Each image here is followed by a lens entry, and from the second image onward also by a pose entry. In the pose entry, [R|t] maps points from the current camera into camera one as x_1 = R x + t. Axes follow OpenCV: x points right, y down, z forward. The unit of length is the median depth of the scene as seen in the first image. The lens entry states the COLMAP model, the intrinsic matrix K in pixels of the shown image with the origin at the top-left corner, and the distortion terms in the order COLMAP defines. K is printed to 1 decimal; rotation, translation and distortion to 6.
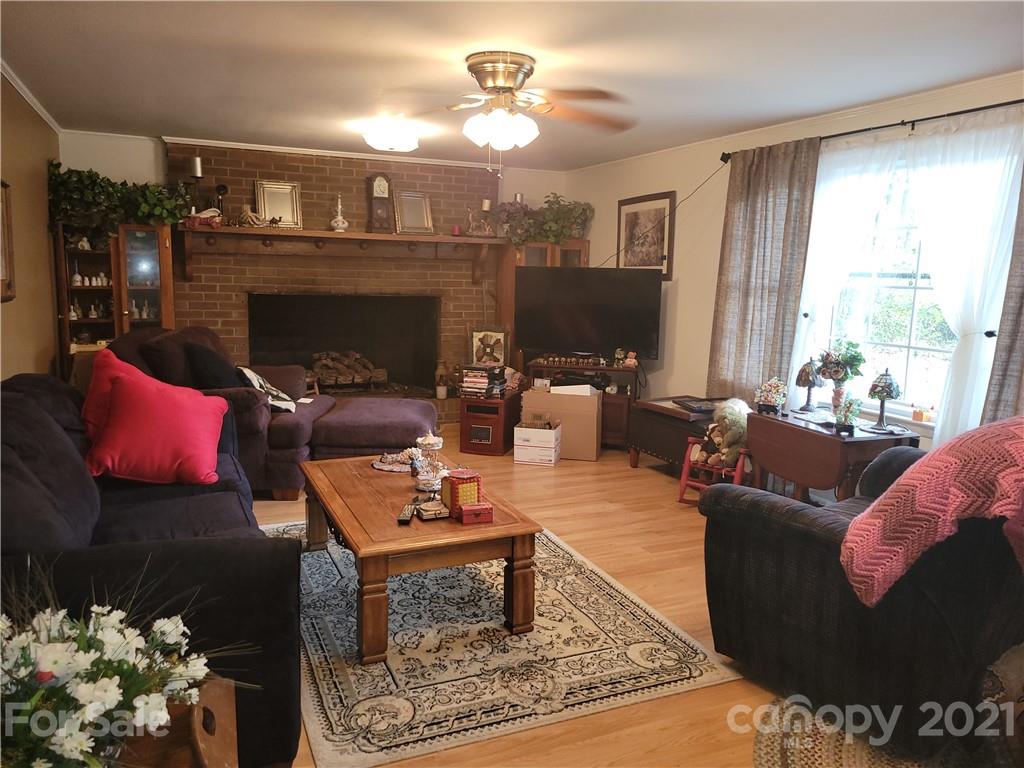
lens RADIAL K [[763.4, 0, 518.8], [0, 763.4, 375.5], [0, 0, 1]] dist [0.031593, -0.027590]
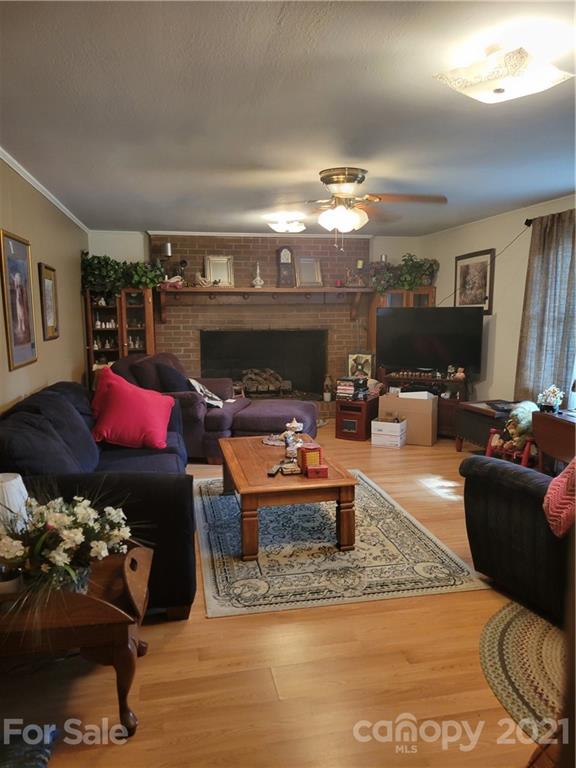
lens RADIAL K [[572.6, 0, 284.9], [0, 572.6, 391.0], [0, 0, 1]] dist [0.031593, -0.027590]
pose [[0.973983, 0.004037, -0.226583, 0.090005], [-0.002897, 0.999981, 0.005364, 0.007419], [0.226601, -0.004568, 0.973977, -0.090586]]
